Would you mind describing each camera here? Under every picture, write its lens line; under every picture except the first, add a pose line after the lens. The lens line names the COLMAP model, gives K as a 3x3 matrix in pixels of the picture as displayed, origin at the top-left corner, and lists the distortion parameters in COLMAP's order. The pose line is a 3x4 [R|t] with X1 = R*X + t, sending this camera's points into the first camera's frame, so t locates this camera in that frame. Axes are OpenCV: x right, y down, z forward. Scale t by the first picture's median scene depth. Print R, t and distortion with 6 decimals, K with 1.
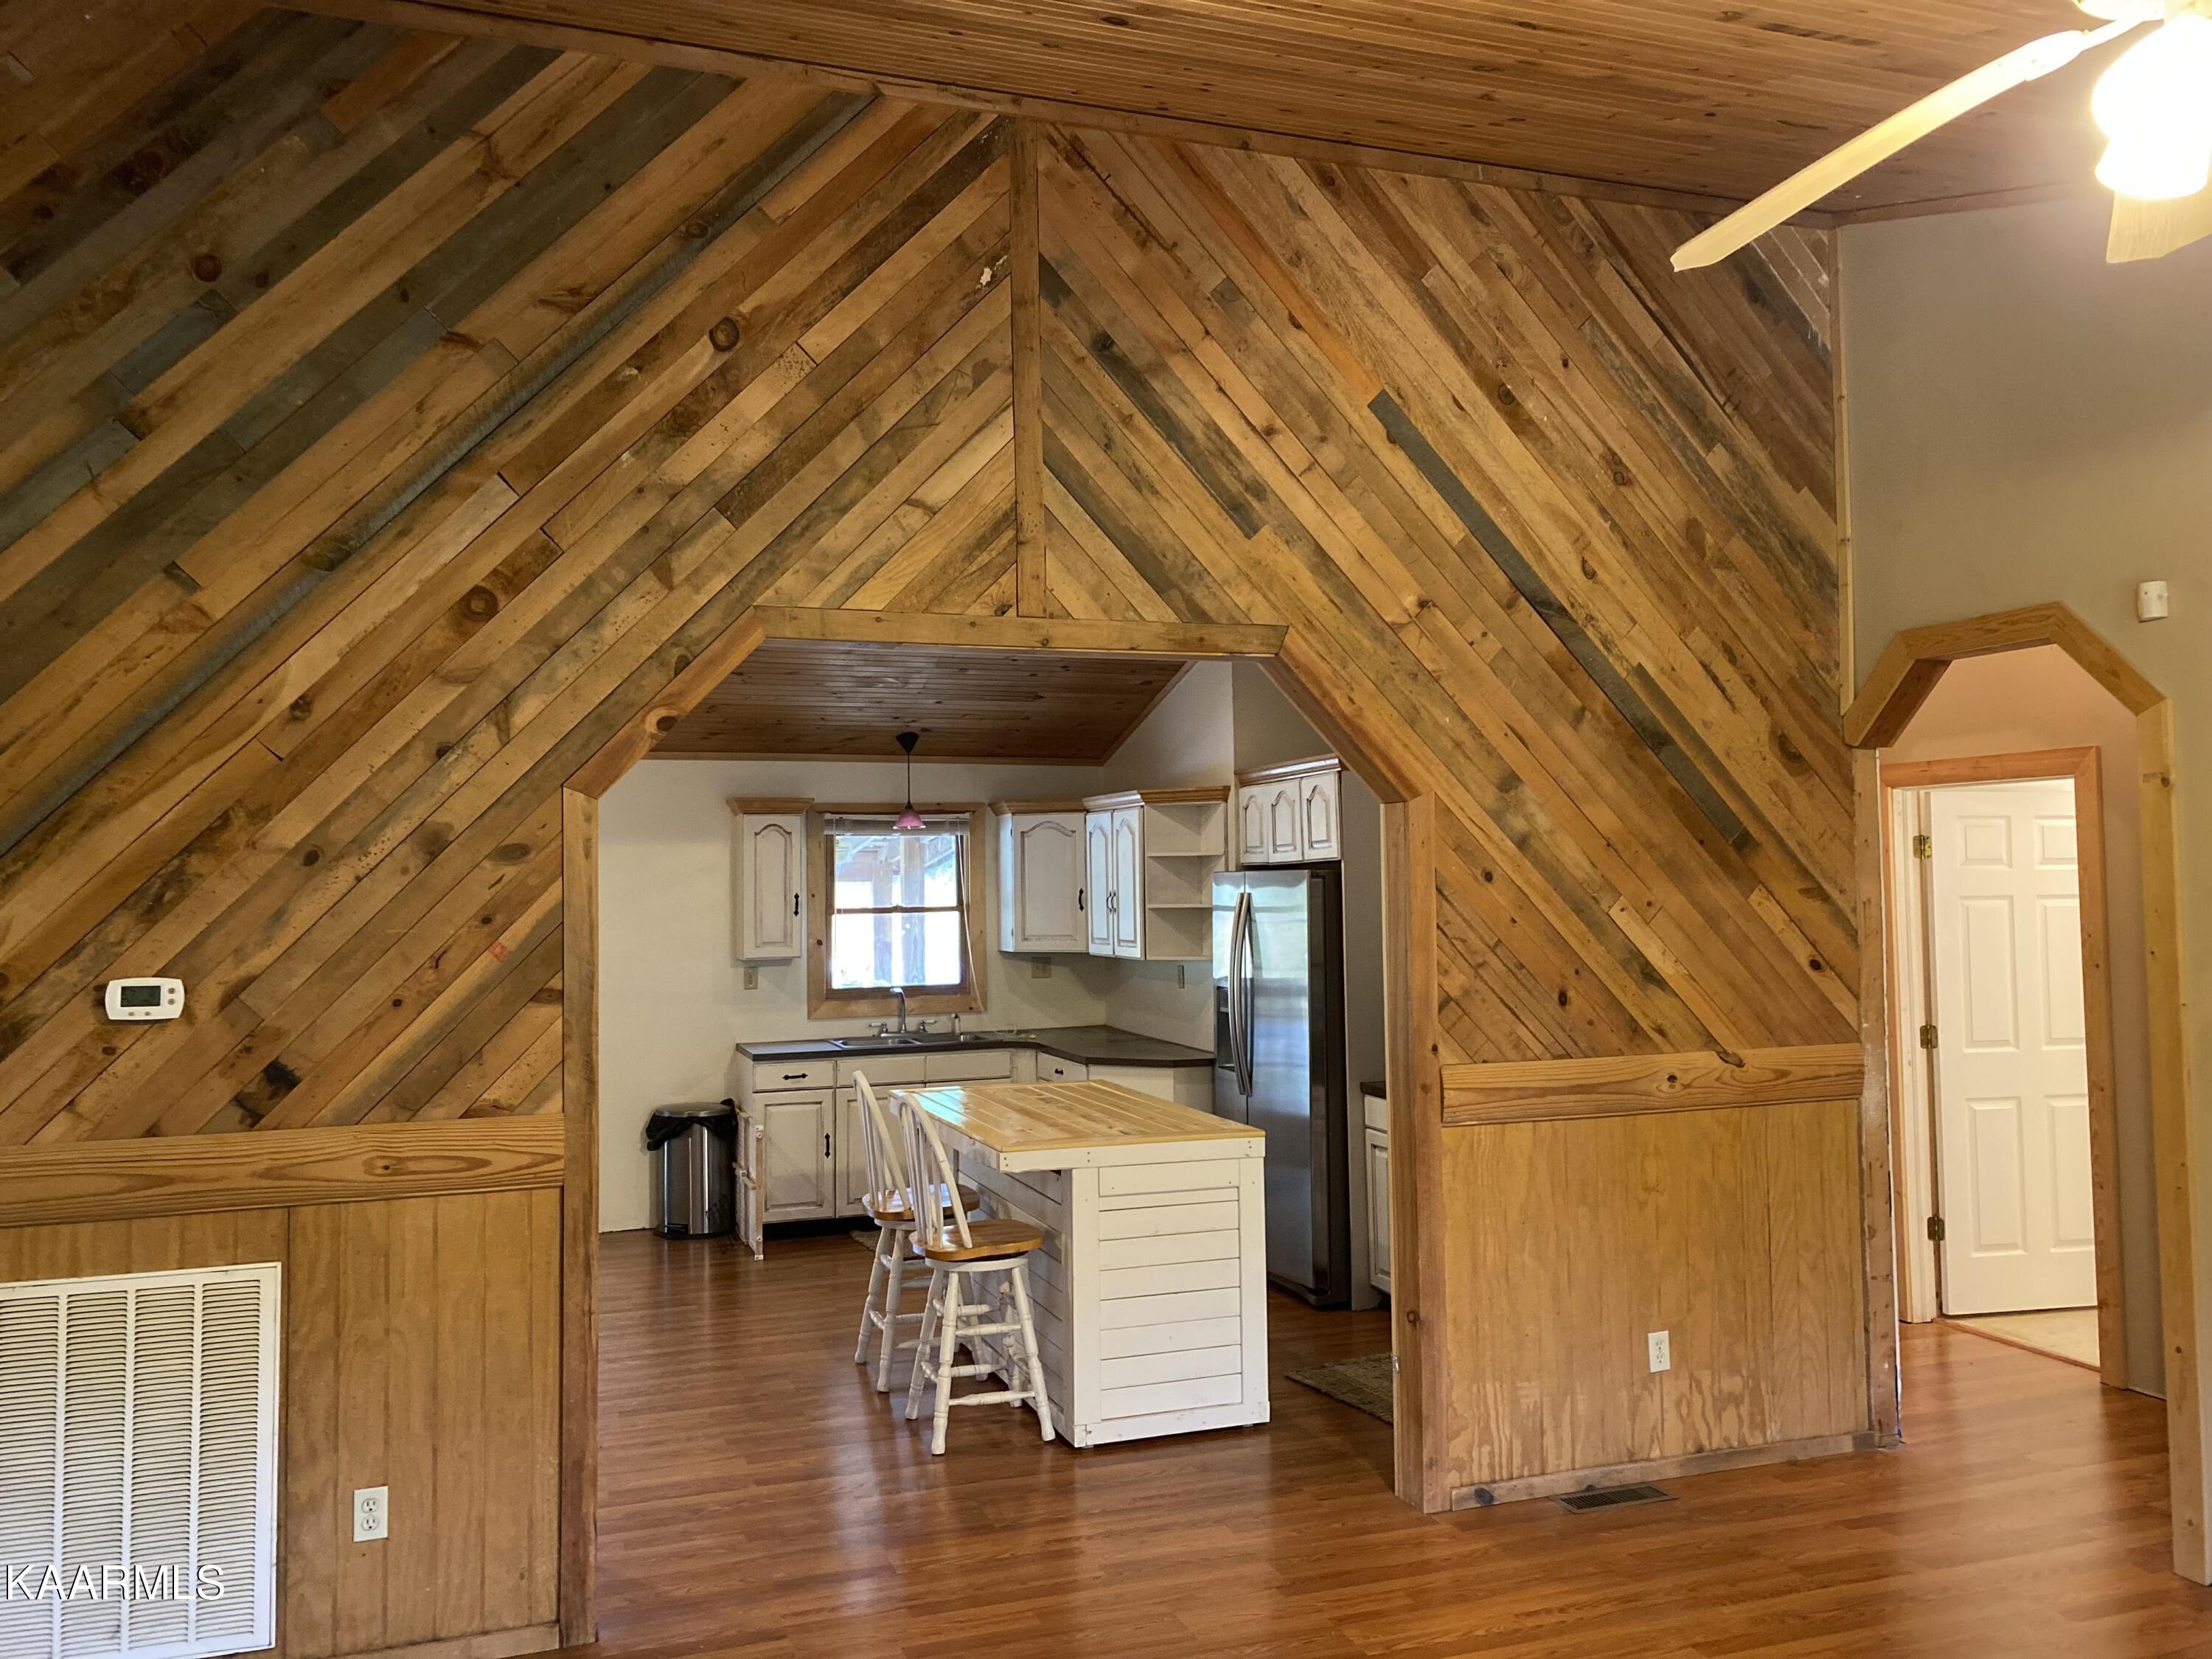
lens RADIAL K [[1683.6, 0, 1102.9], [0, 1683.6, 818.7], [0, 0, 1]] dist [0.068995, -0.119518]
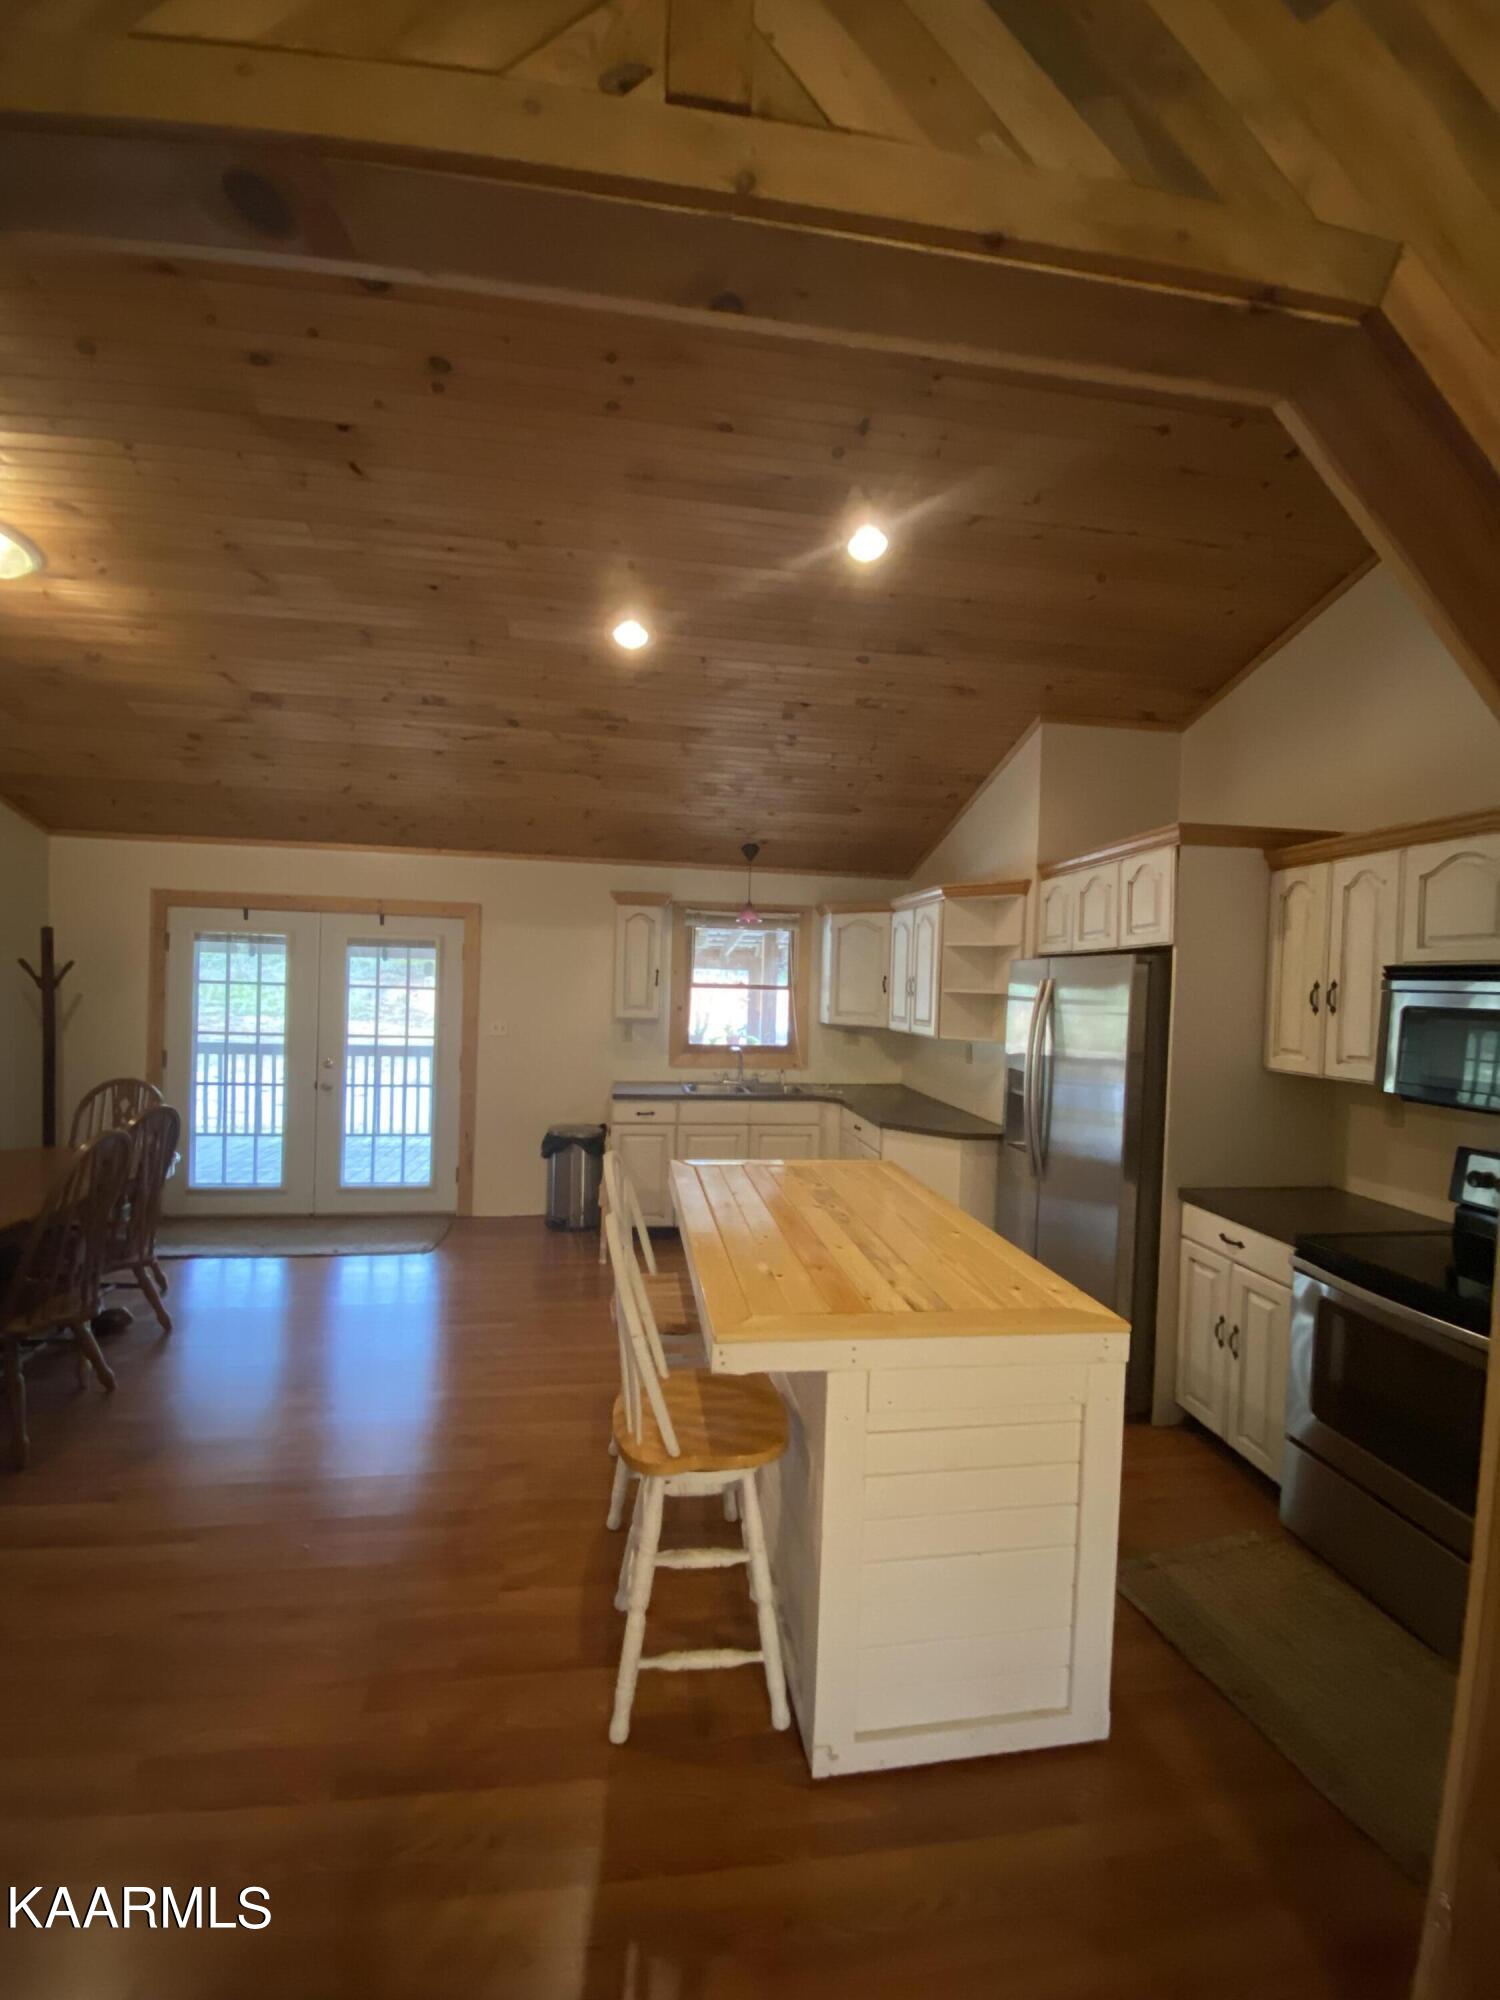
lens RADIAL K [[803.8, 0, 730.3], [0, 803.8, 1006.7], [0, 0, 1]] dist [0.014693, -0.000078]
pose [[0.975529, 0.048248, -0.214513, 0.006235], [-0.033566, 0.996871, 0.071566, 0.048494], [0.217295, -0.062614, 0.974096, 0.743151]]
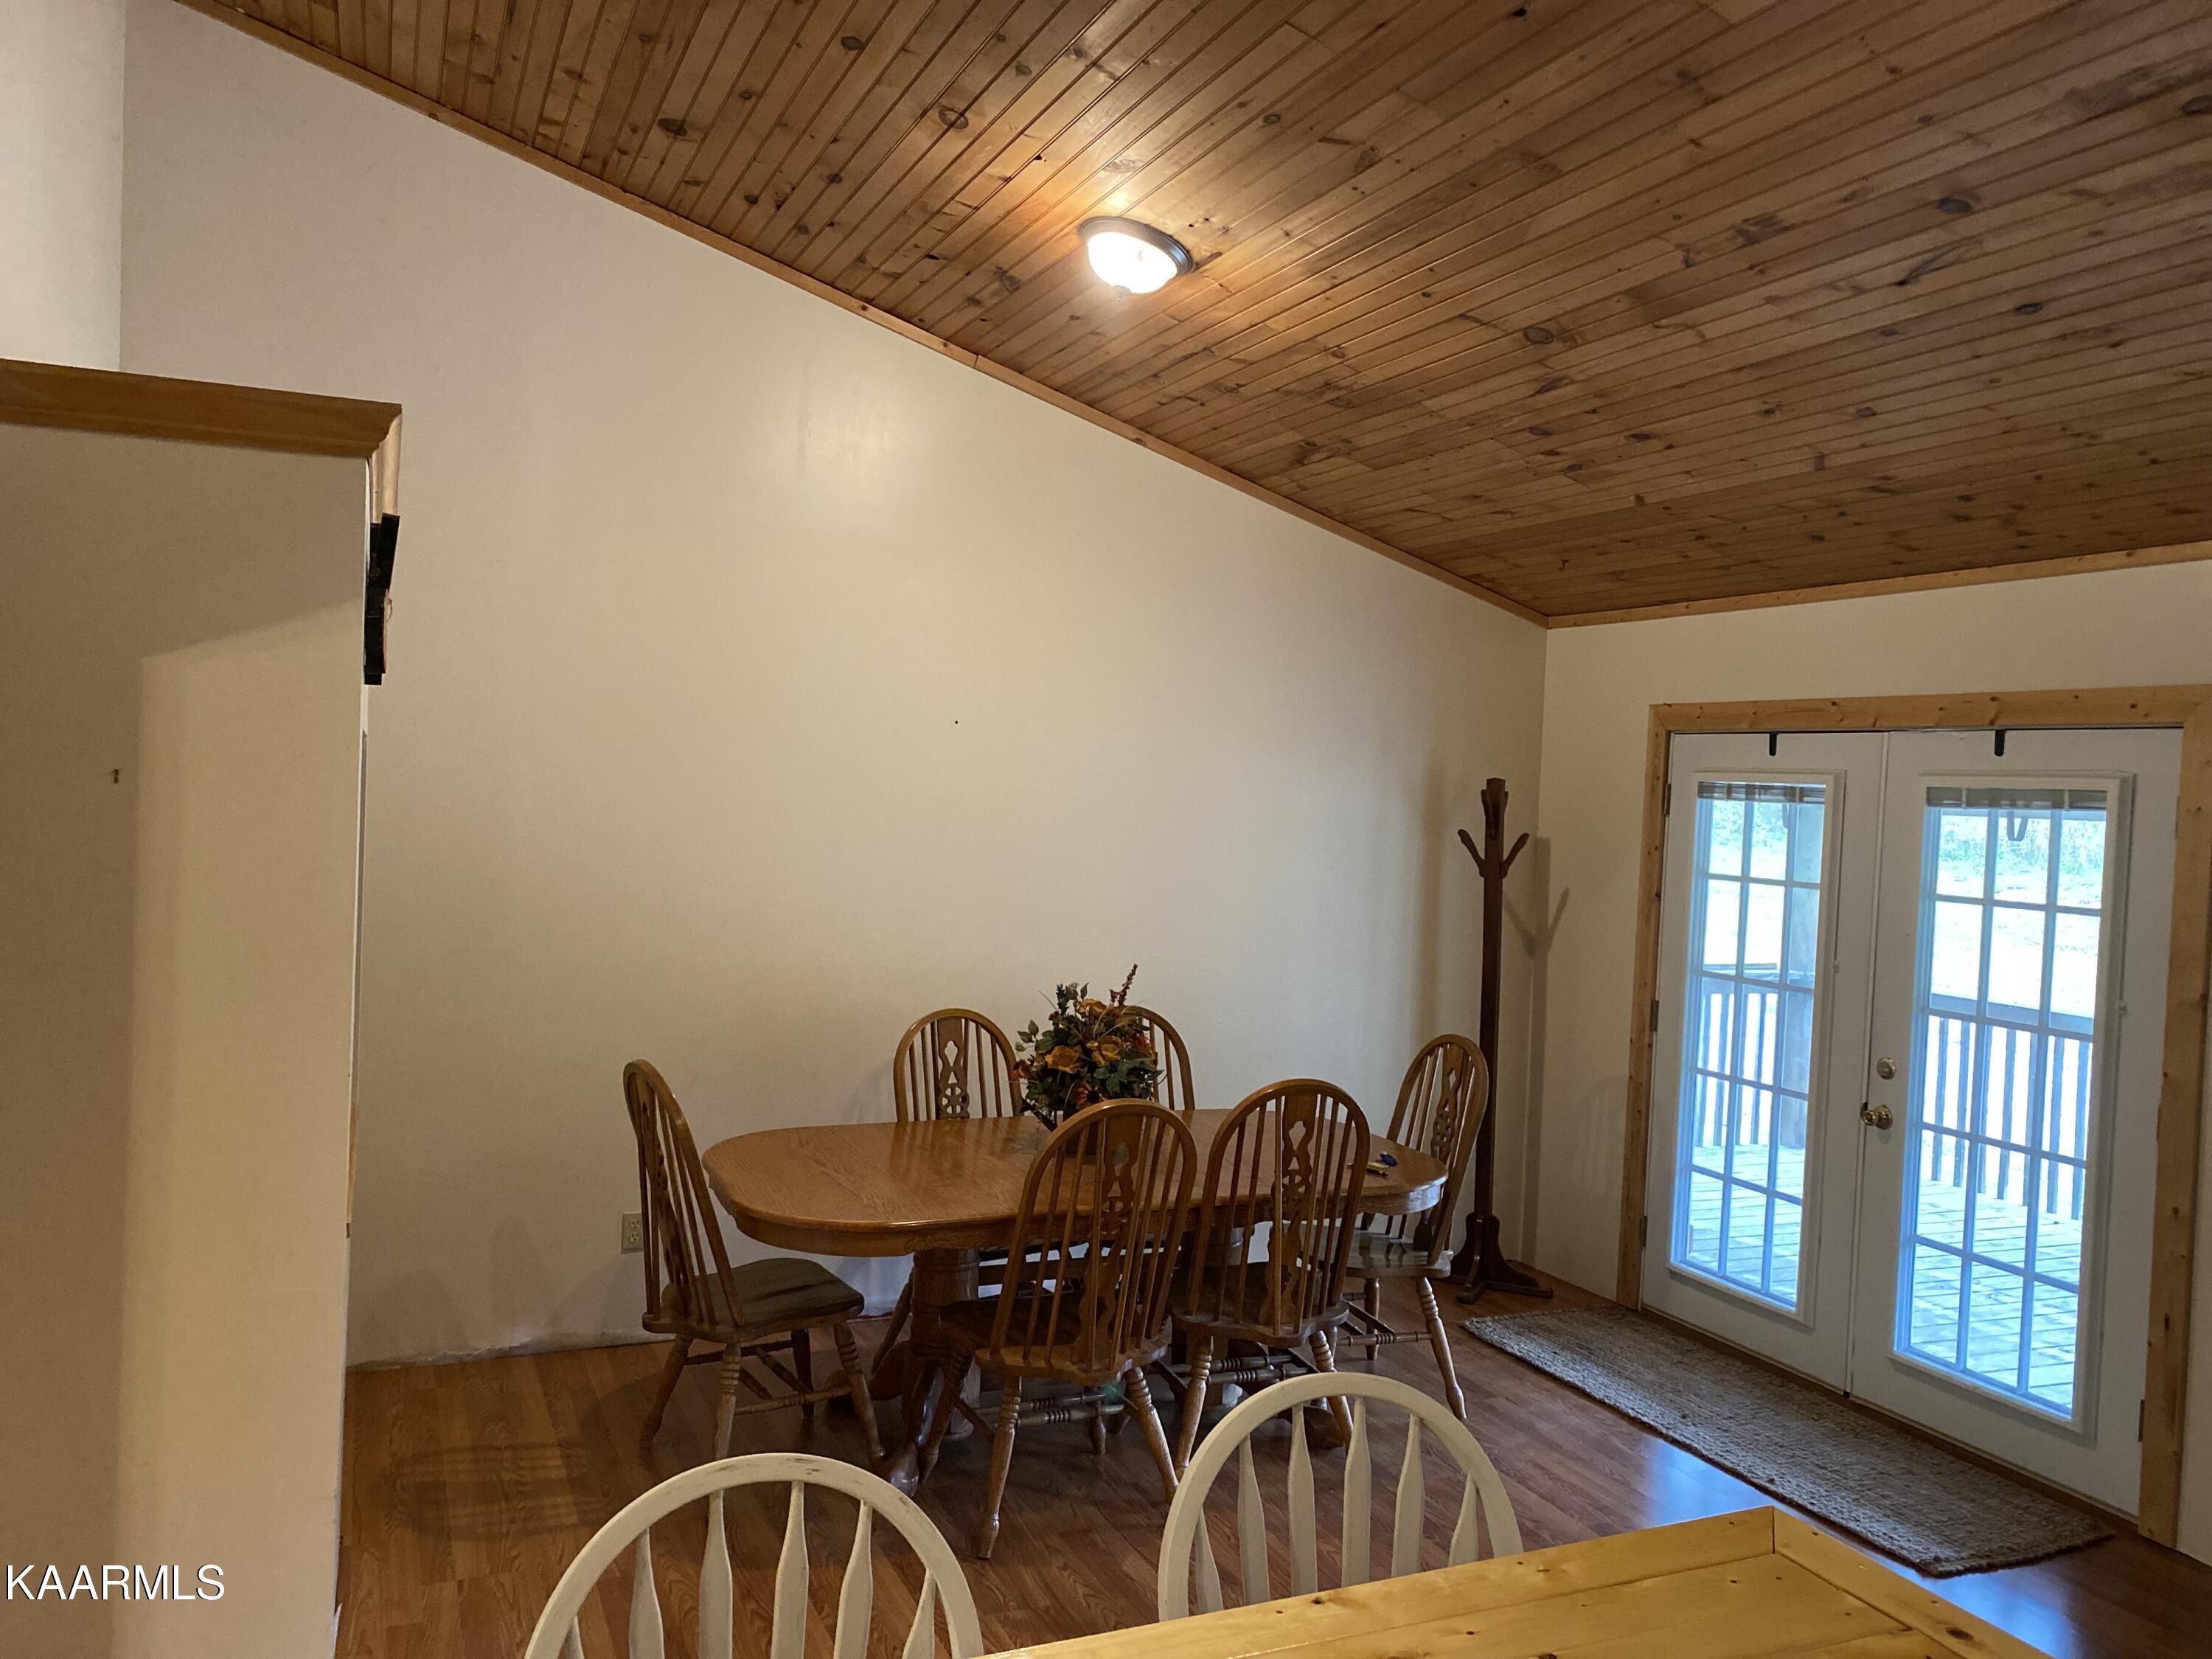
lens RADIAL K [[1666.2, 0, 1106.0], [0, 1666.2, 829.5], [0, 0, 1]] dist [-0.039097, 0.053996]
pose [[0.060396, 0.042470, -0.997271, 0.213679], [-0.002983, 0.999098, 0.042367, 0.035951], [0.998170, 0.000416, 0.060468, 1.158936]]
